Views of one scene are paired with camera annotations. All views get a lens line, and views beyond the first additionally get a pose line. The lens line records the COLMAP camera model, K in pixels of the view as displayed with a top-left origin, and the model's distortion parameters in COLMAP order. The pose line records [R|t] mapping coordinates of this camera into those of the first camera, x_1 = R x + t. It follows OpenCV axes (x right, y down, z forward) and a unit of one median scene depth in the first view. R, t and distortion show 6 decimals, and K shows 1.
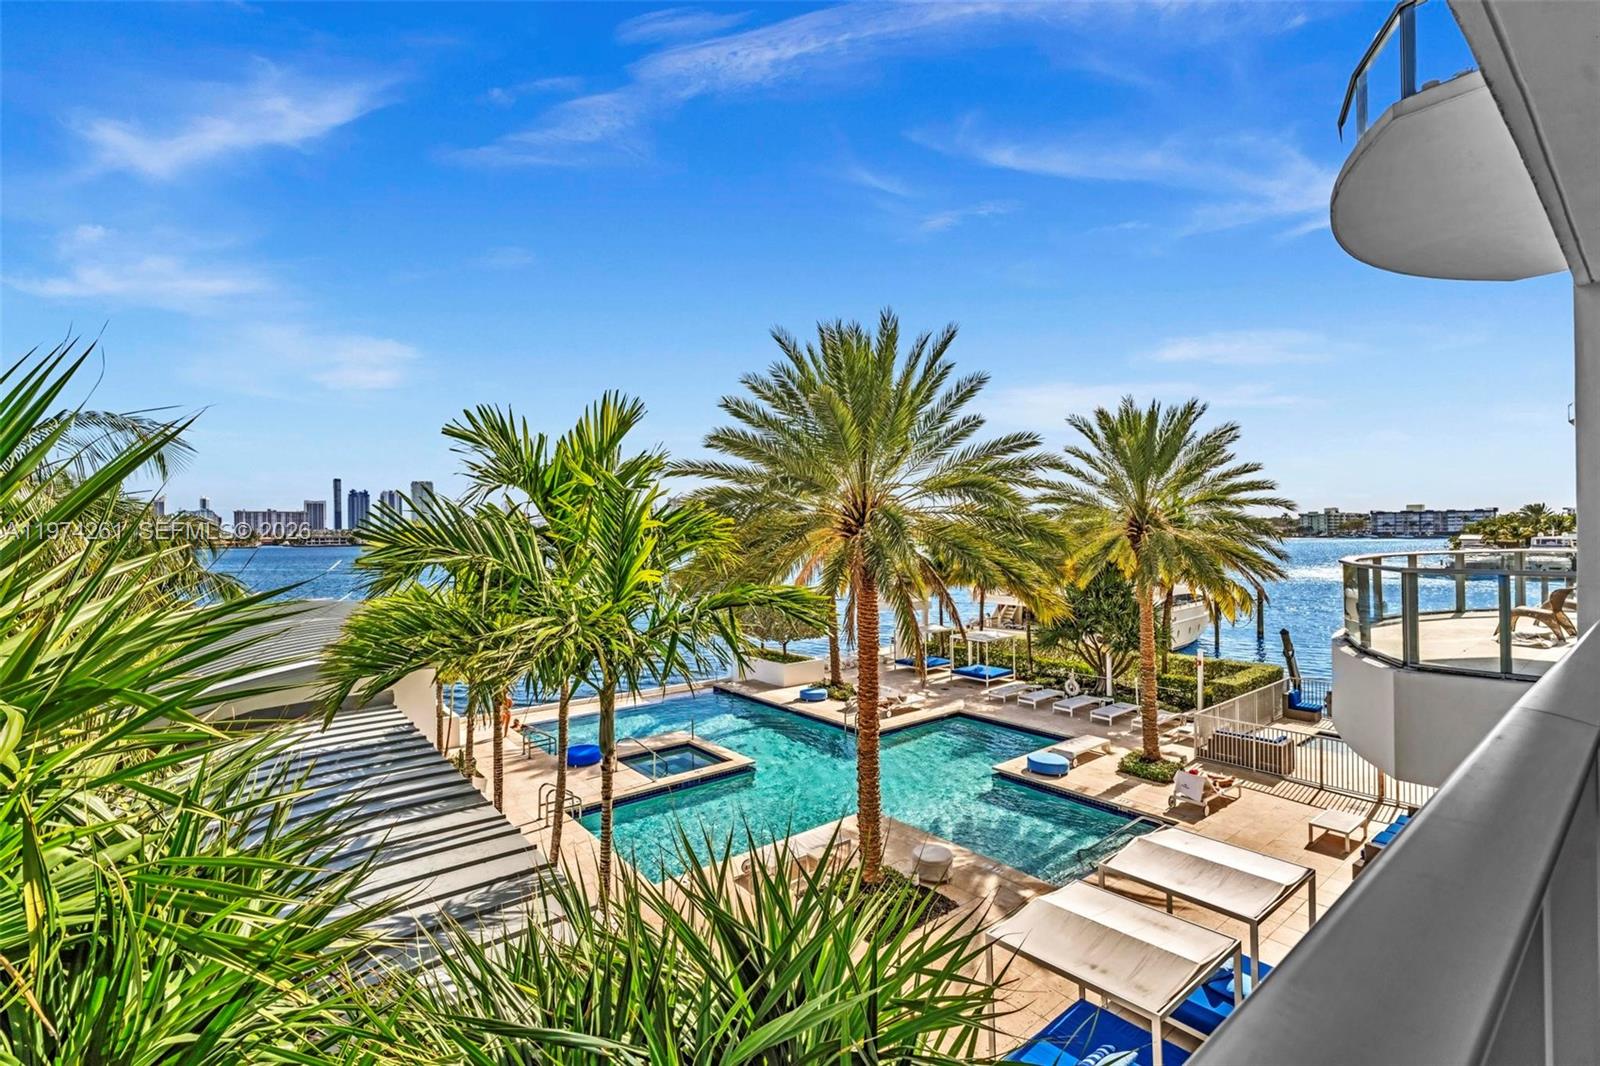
lens RADIAL K [[722.2, 0, 813.6], [0, 722.2, 533.7], [0, 0, 1]] dist [-0.014379, 0.001139]
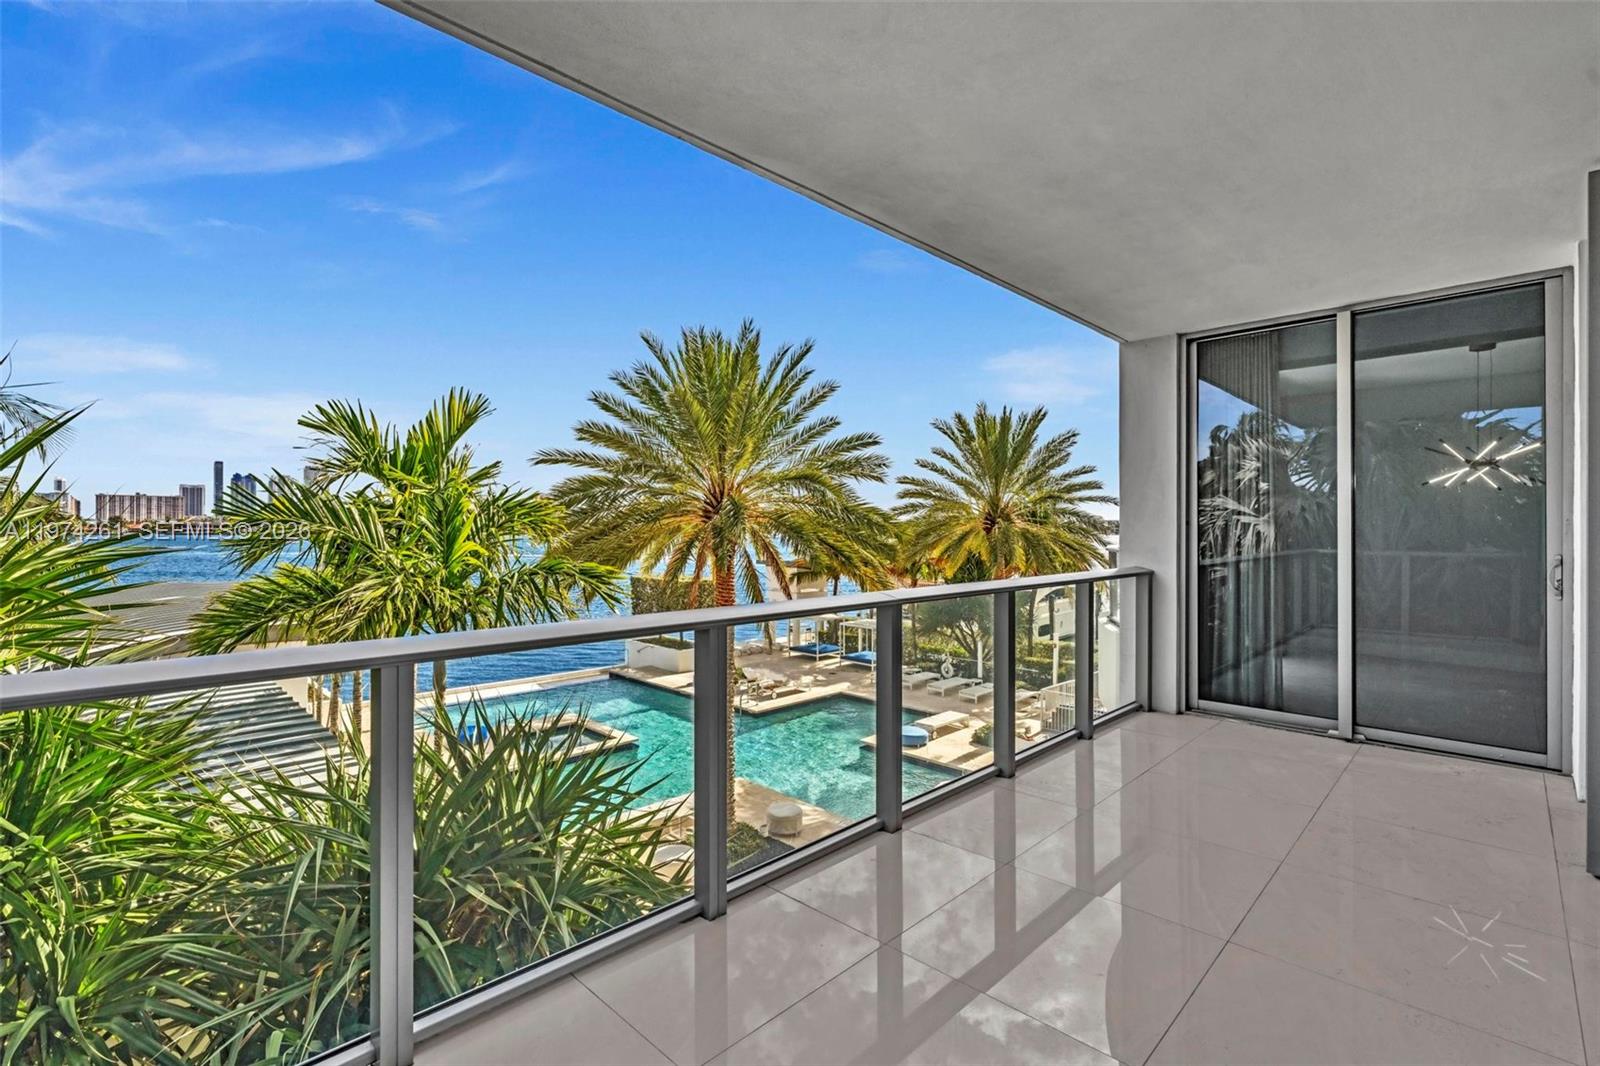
lens RADIAL K [[722.2, 0, 810.3], [0, 722.2, 538.9], [0, 0, 1]] dist [-0.014379, 0.001139]
pose [[0.994316, 0.011855, 0.105804, 0.058241], [-0.013445, 0.999807, 0.014331, 0.006216], [-0.105613, -0.015672, 0.994284, -0.074847]]
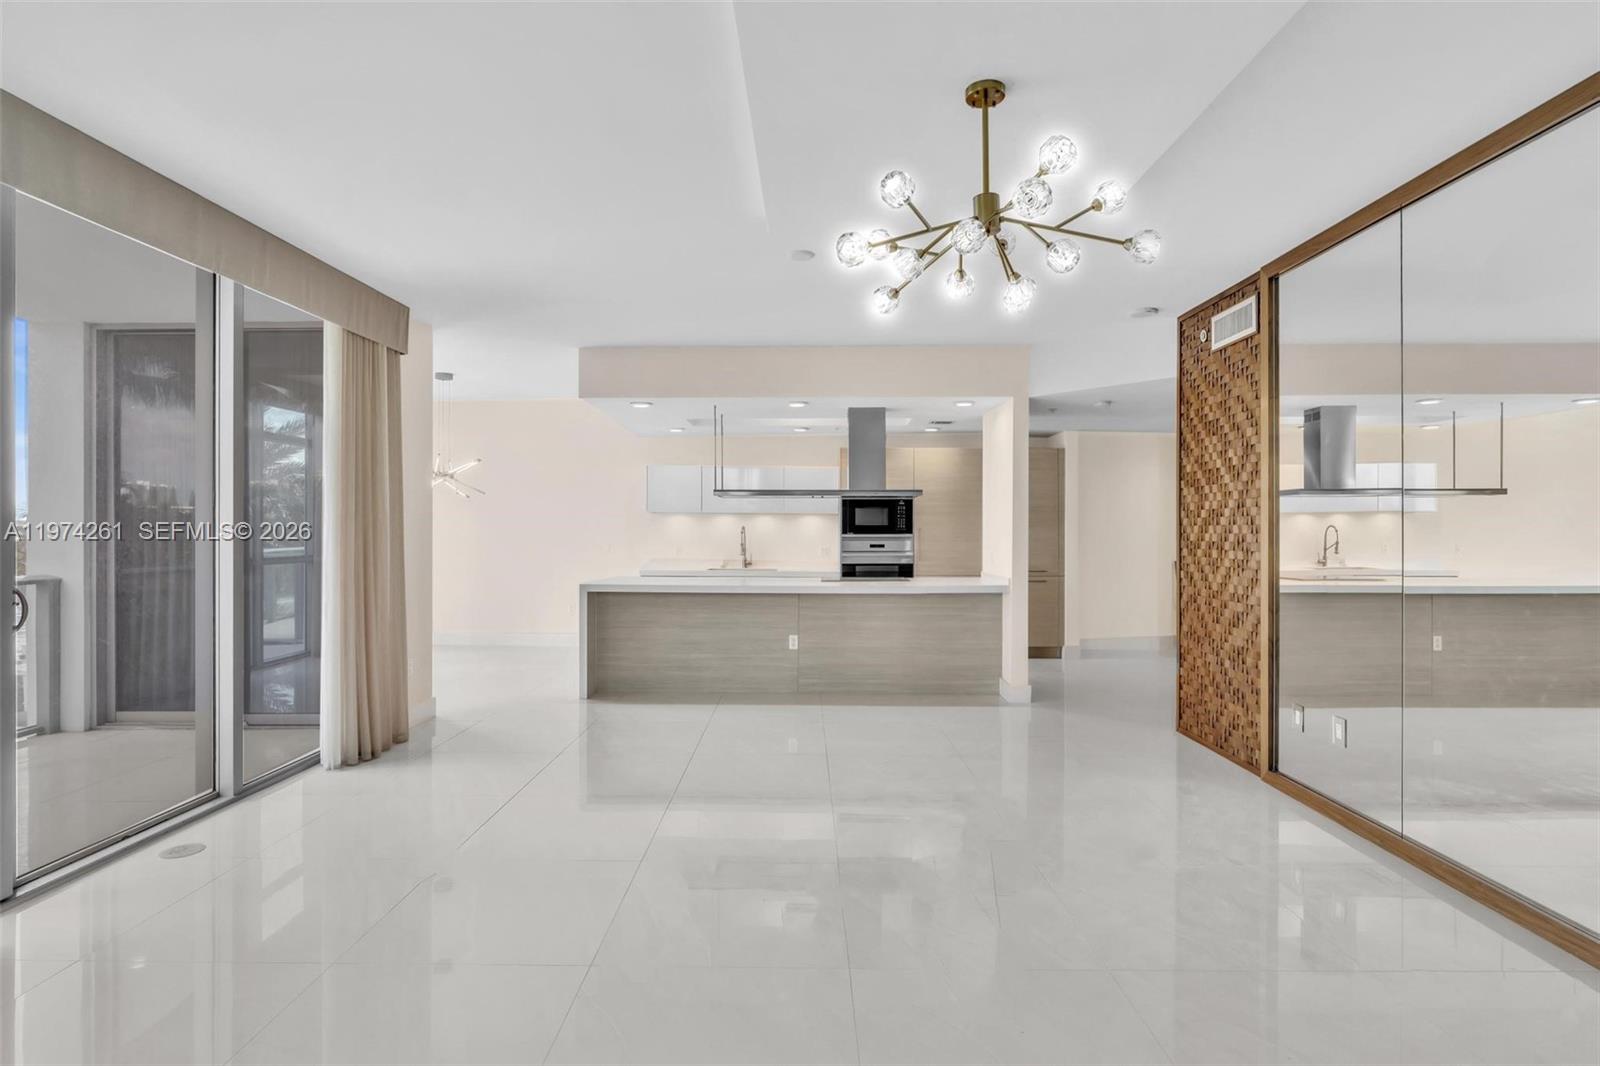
lens RADIAL K [[821.8, 0, 795.9], [0, 821.8, 526.5], [0, 0, 1]] dist [-0.003516, 0.001626]
pose [[0.647443, 0.010611, 0.762040, 0.174336], [-0.005741, 0.999943, -0.009046, 0.003670], [-0.762092, 0.001481, 0.647467, -0.206550]]
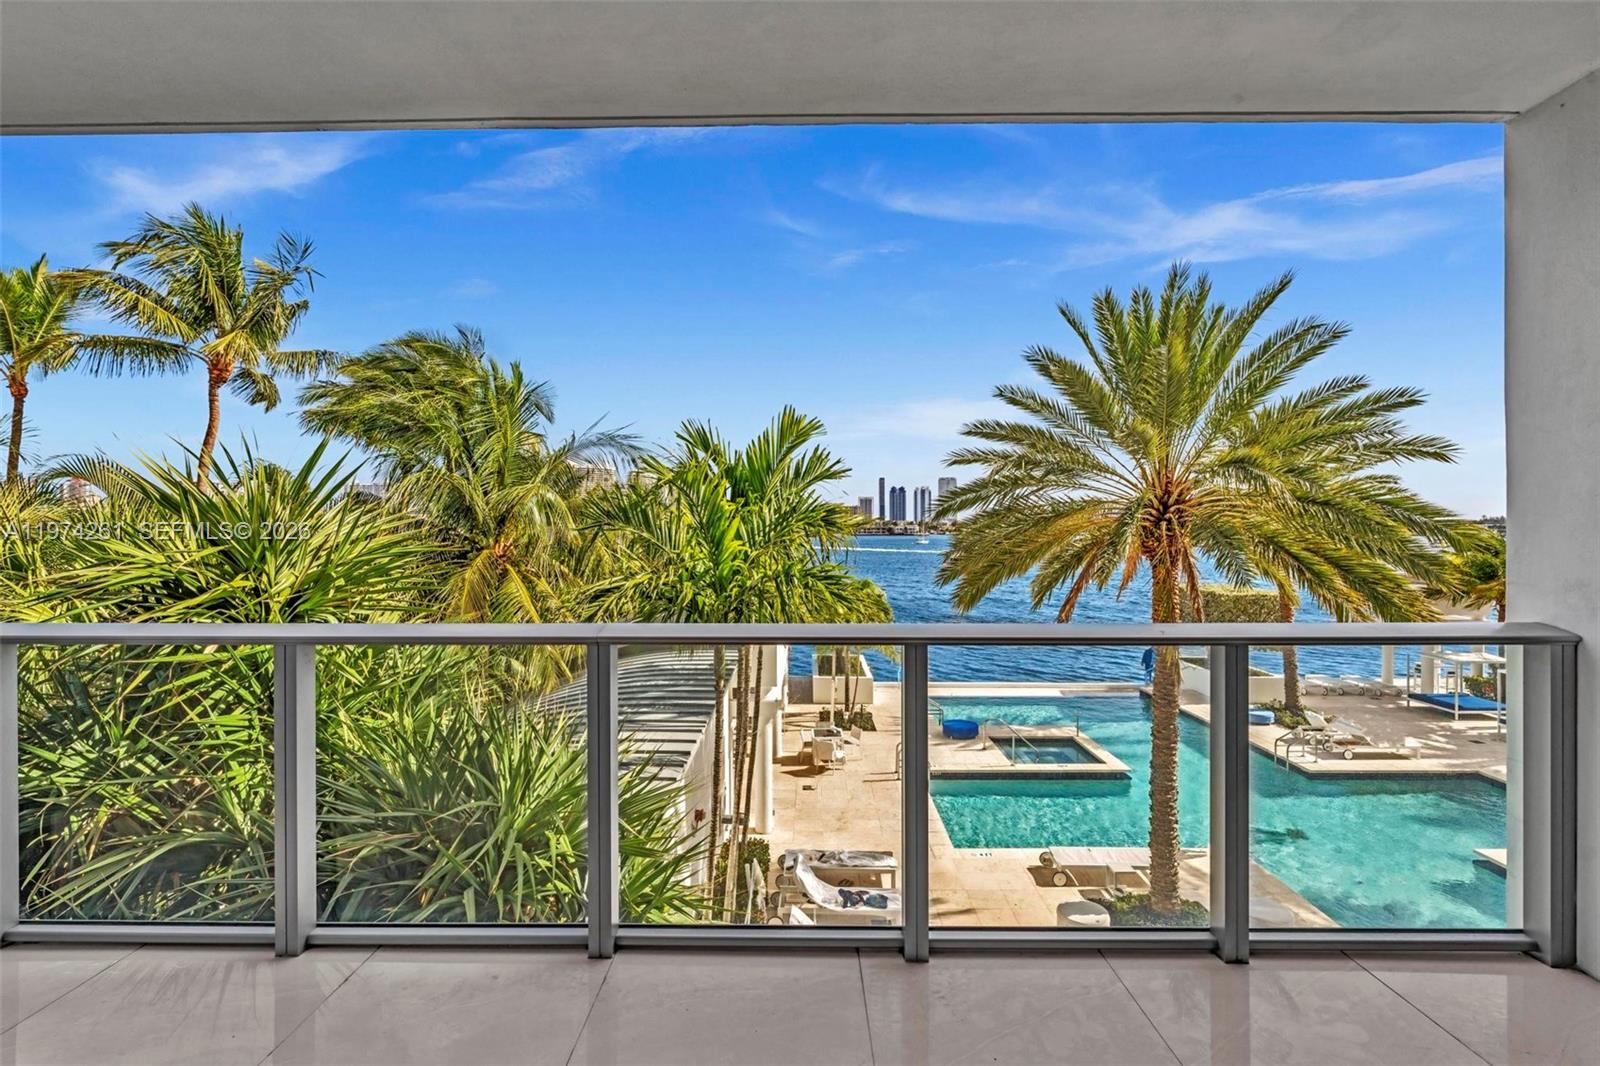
lens RADIAL K [[722.2, 0, 785.9], [0, 722.2, 536.7], [0, 0, 1]] dist [-0.014379, 0.001139]
pose [[0.754158, 0.016190, -0.656493, 0.206691], [-0.005642, 0.999819, 0.018176, 0.002746], [0.656669, -0.010004, 0.754113, 0.020298]]
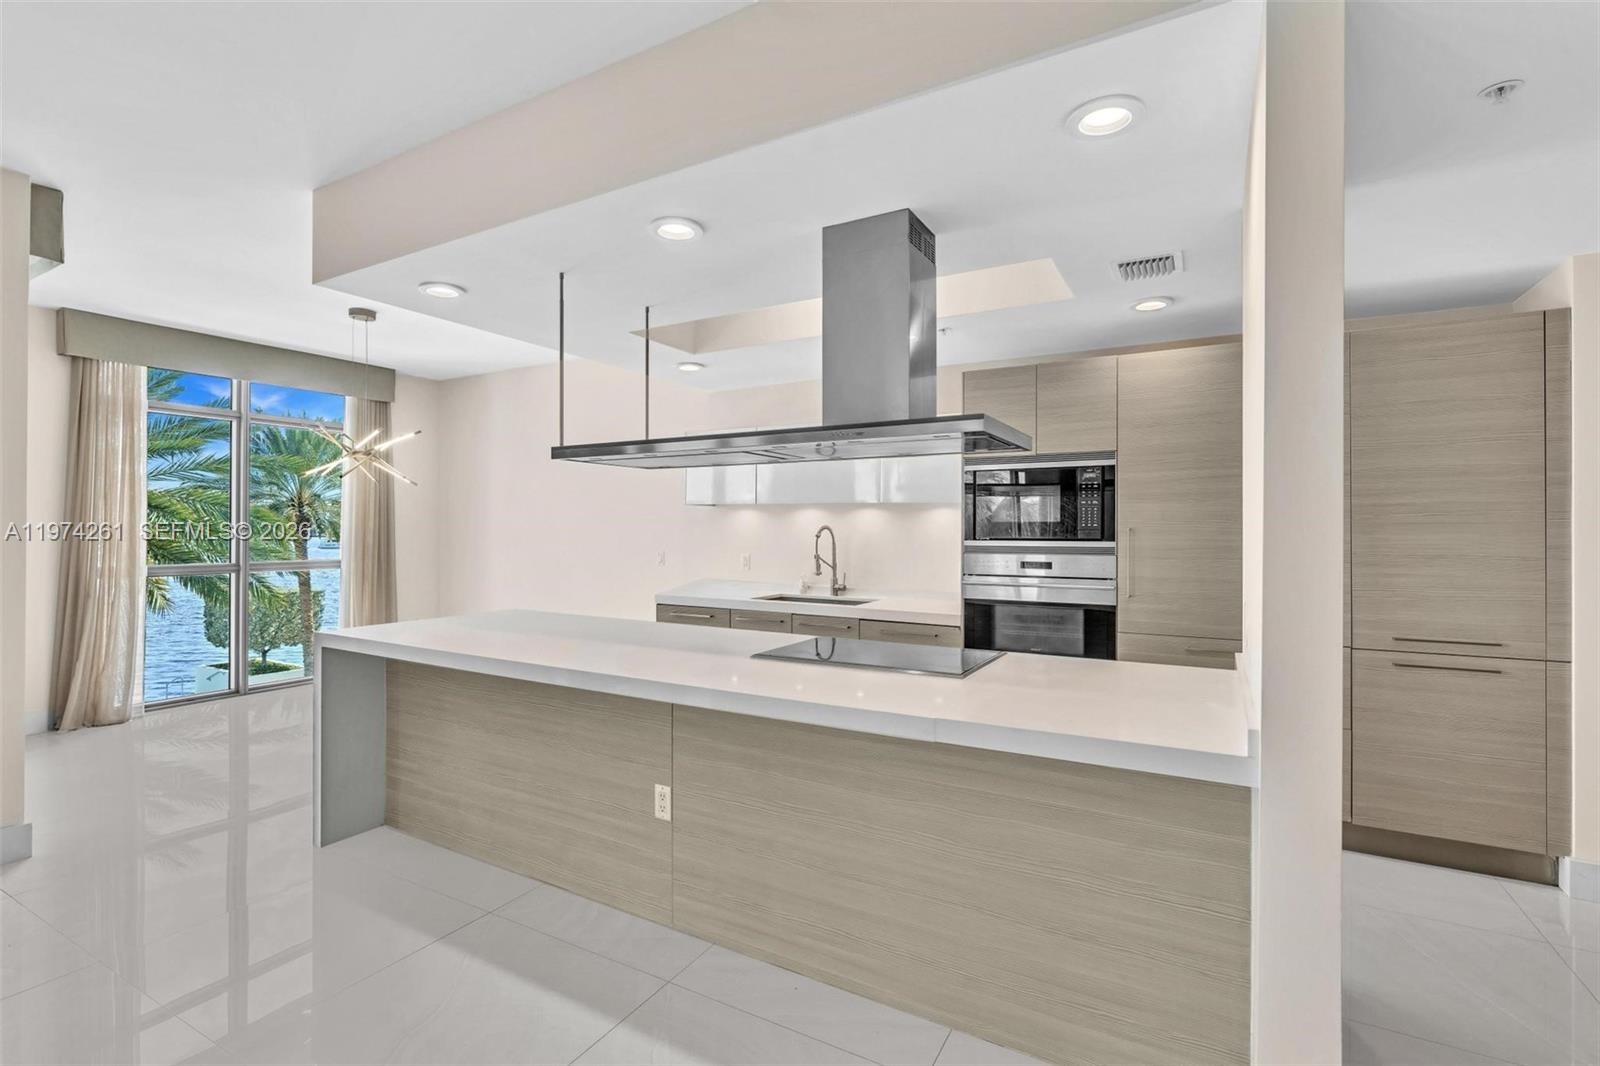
lens RADIAL K [[740.3, 0, 798.9], [0, 740.3, 526.4], [0, 0, 1]] dist [-0.004203, -0.000906]
pose [[0.934887, 0.011968, 0.354744, 0.429987], [-0.009866, 0.999921, -0.007735, 0.001641], [-0.354808, 0.003732, 0.934932, -0.104832]]
